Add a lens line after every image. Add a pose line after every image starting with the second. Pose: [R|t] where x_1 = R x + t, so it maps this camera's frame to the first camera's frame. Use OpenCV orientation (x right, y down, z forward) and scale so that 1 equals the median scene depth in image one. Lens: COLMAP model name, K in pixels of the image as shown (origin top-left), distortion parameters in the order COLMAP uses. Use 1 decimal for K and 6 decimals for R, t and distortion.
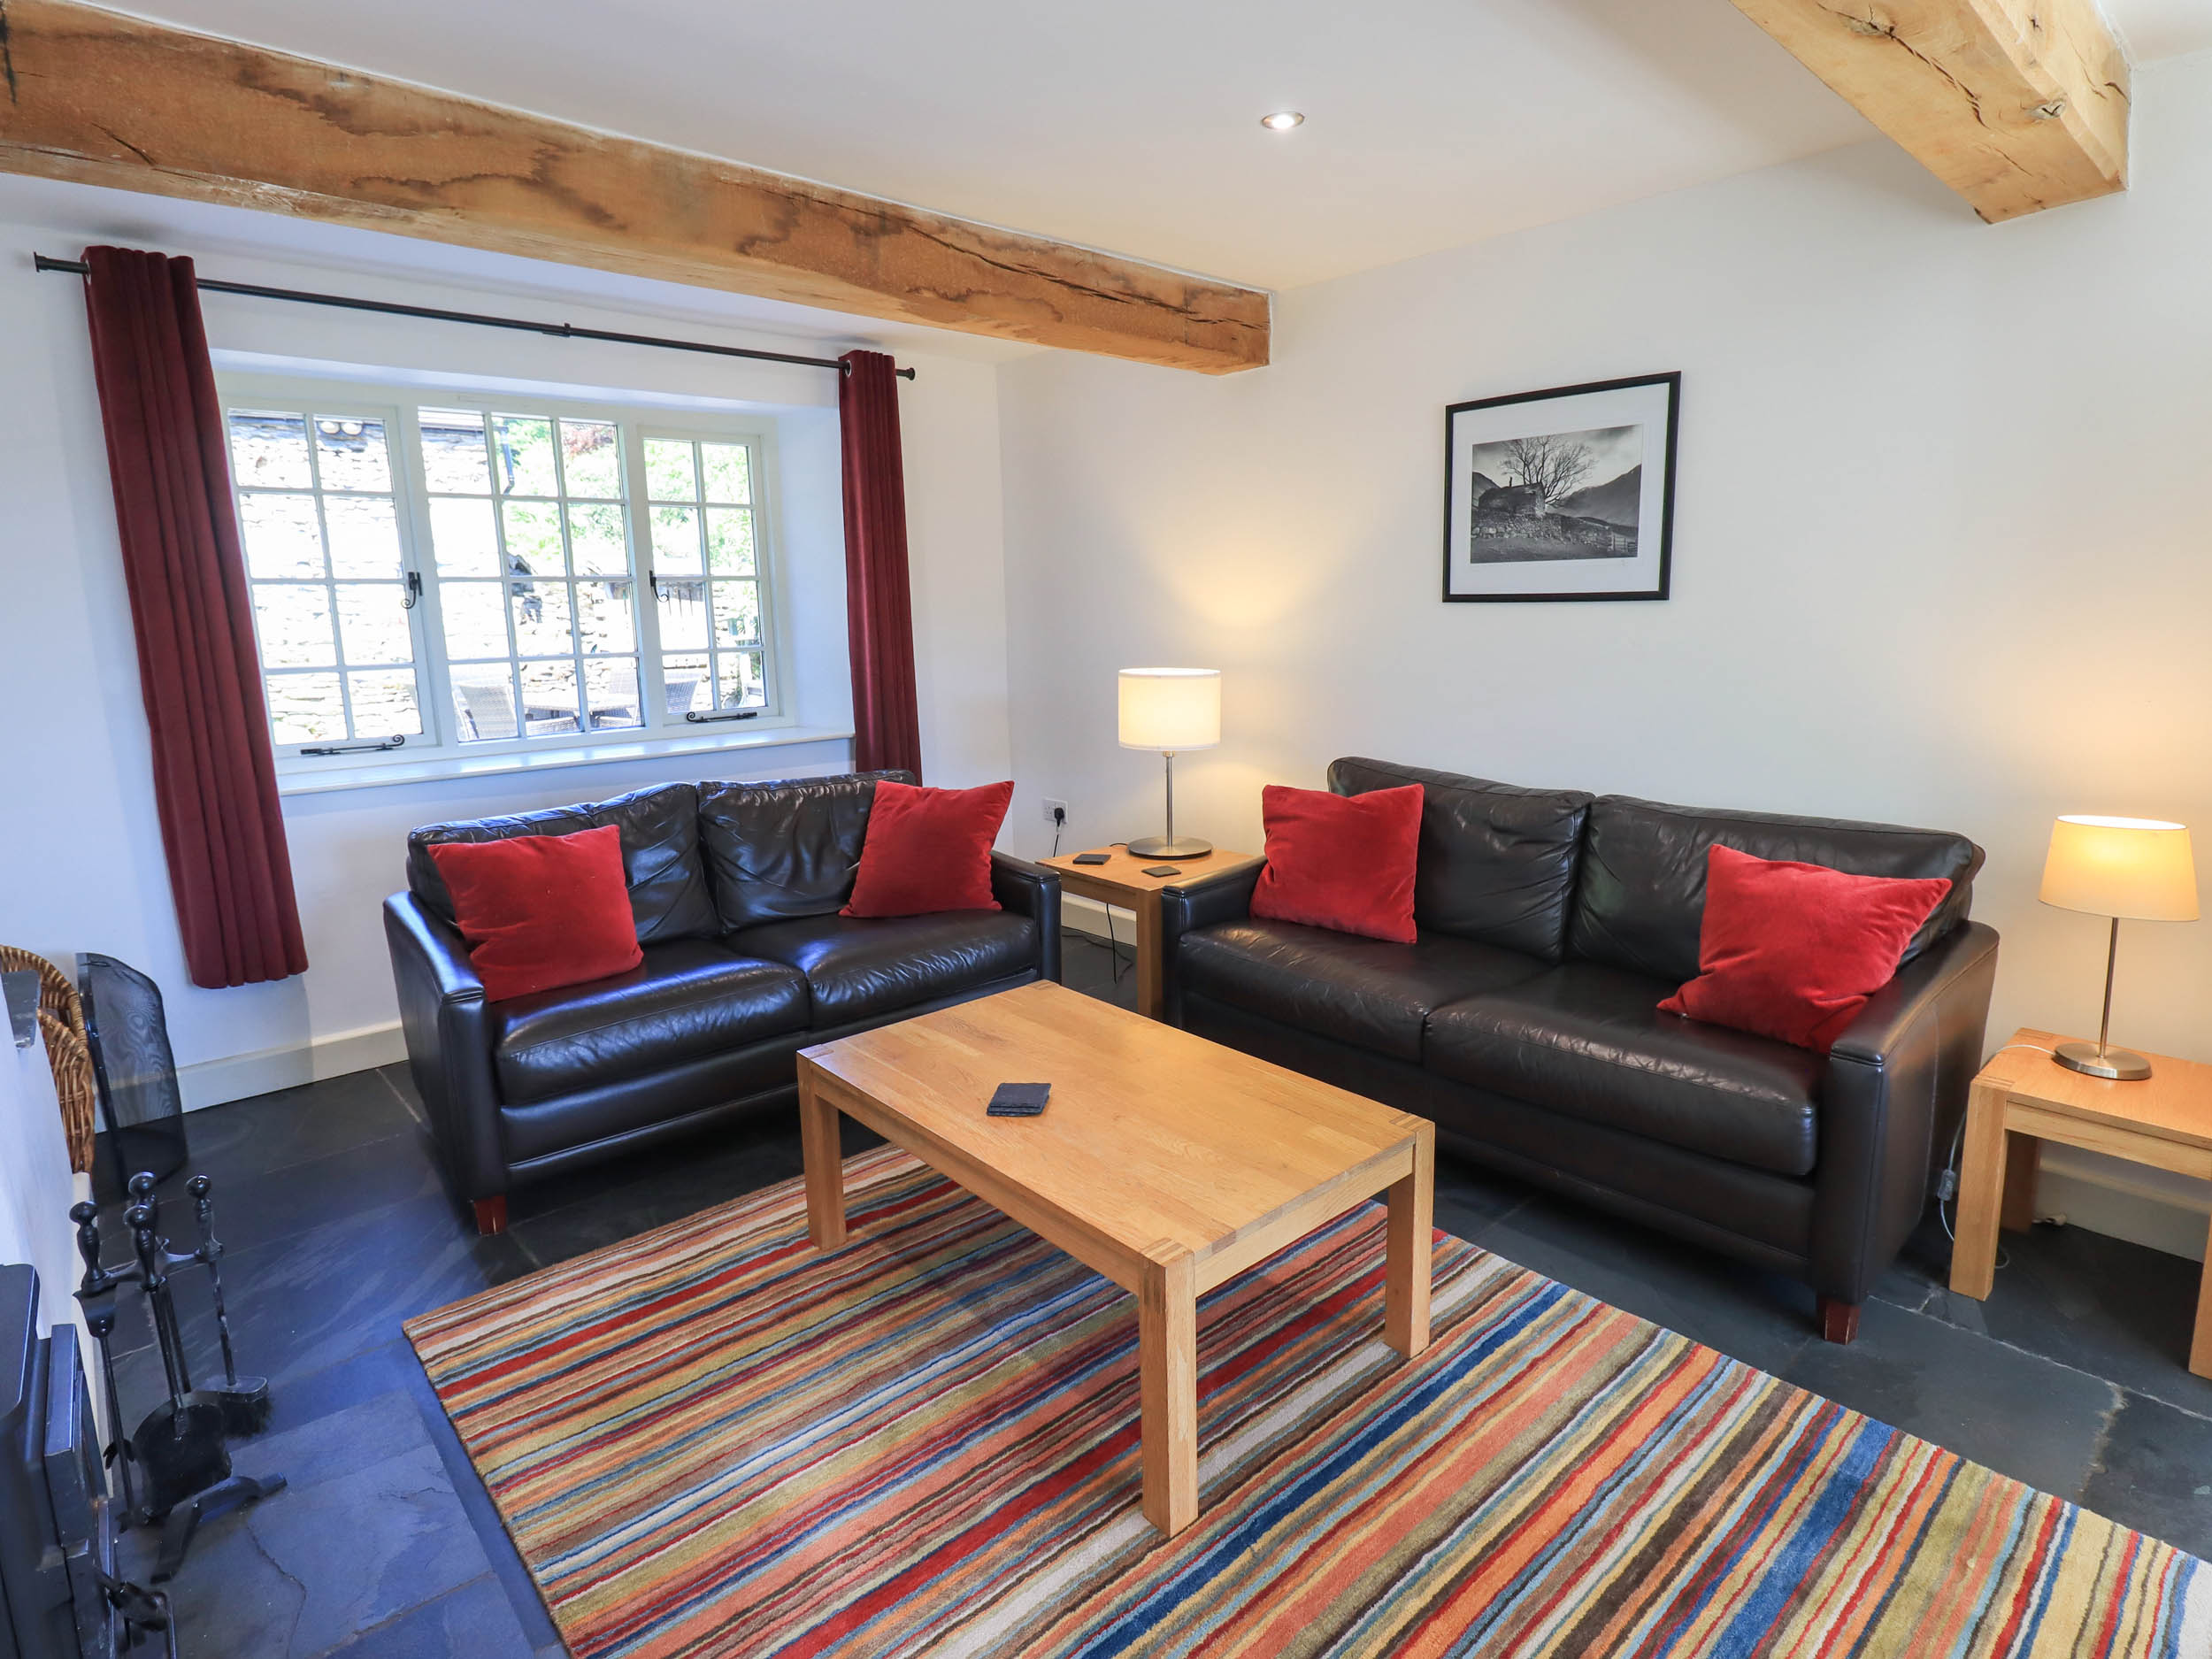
lens RADIAL K [[1180.8, 0, 1116.2], [0, 1180.8, 800.9], [0, 0, 1]] dist [0.004972, 0.000332]
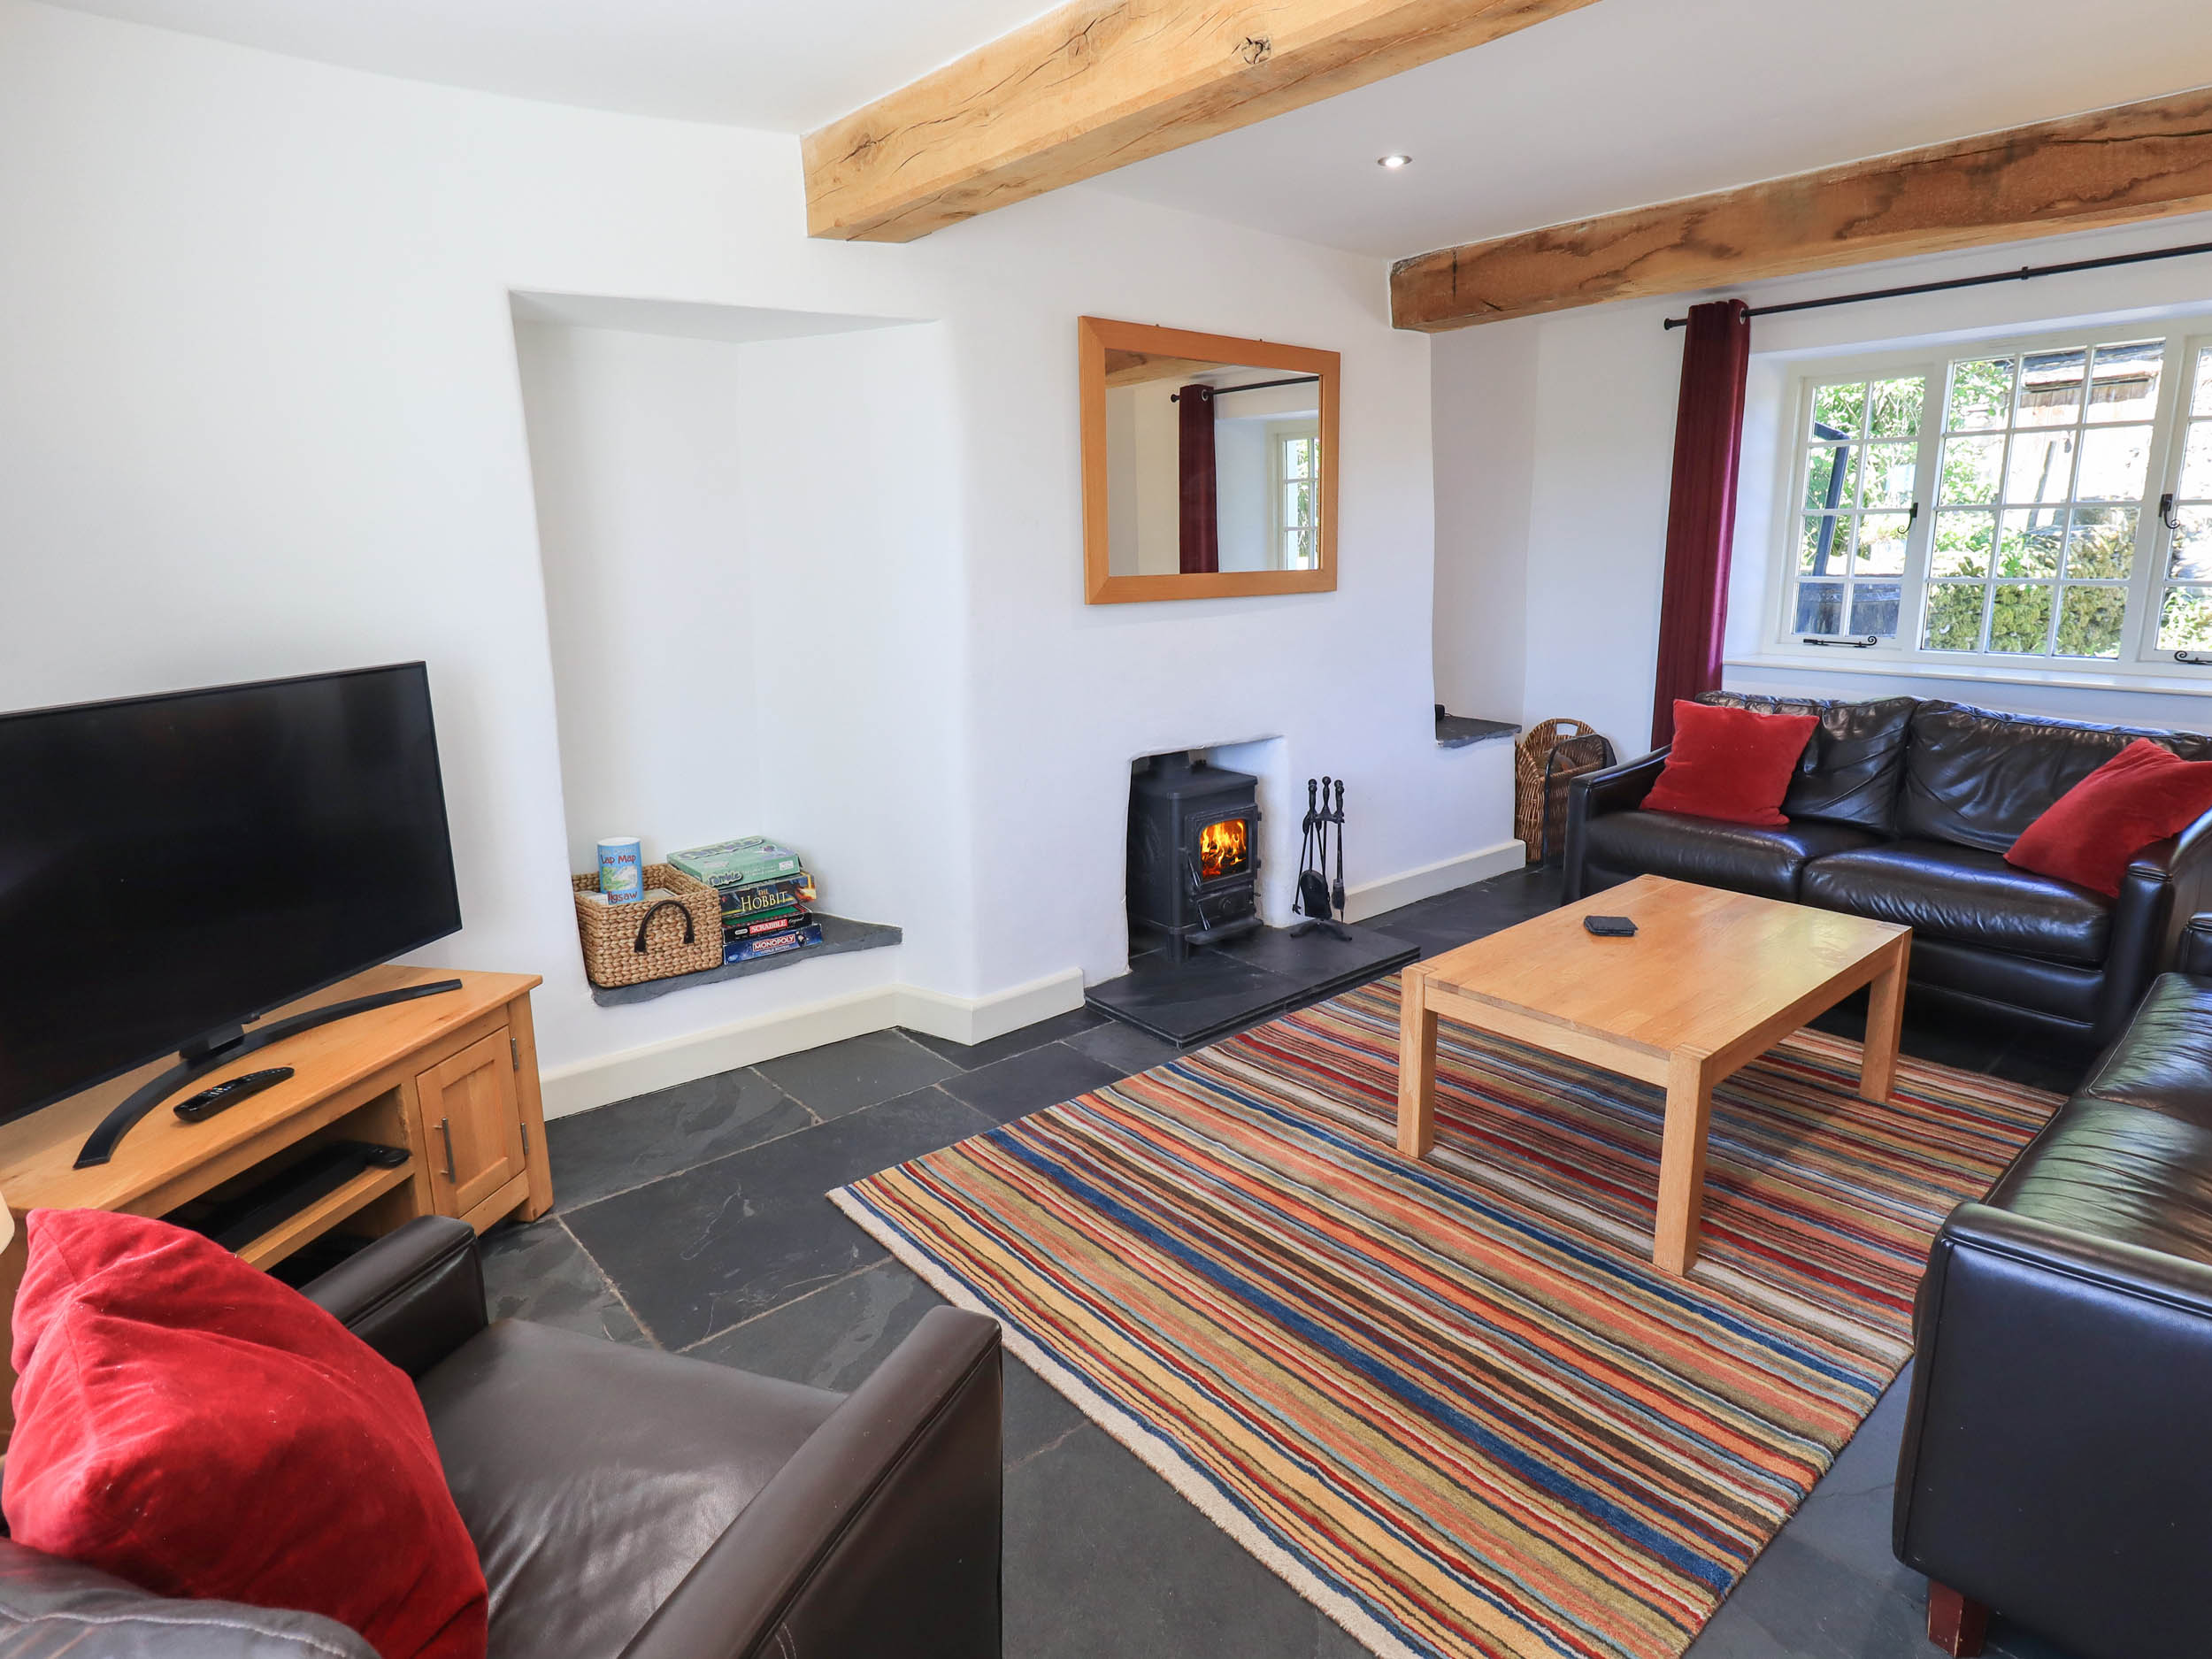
lens RADIAL K [[1180.8, 0, 1116.2], [0, 1180.8, 800.9], [0, 0, 1]] dist [0.004972, 0.000332]
pose [[-0.032111, 0.234314, -0.971631, 0.996254], [-0.165209, 0.957515, 0.236370, -0.083254], [0.985736, 0.168112, 0.007964, 0.368818]]
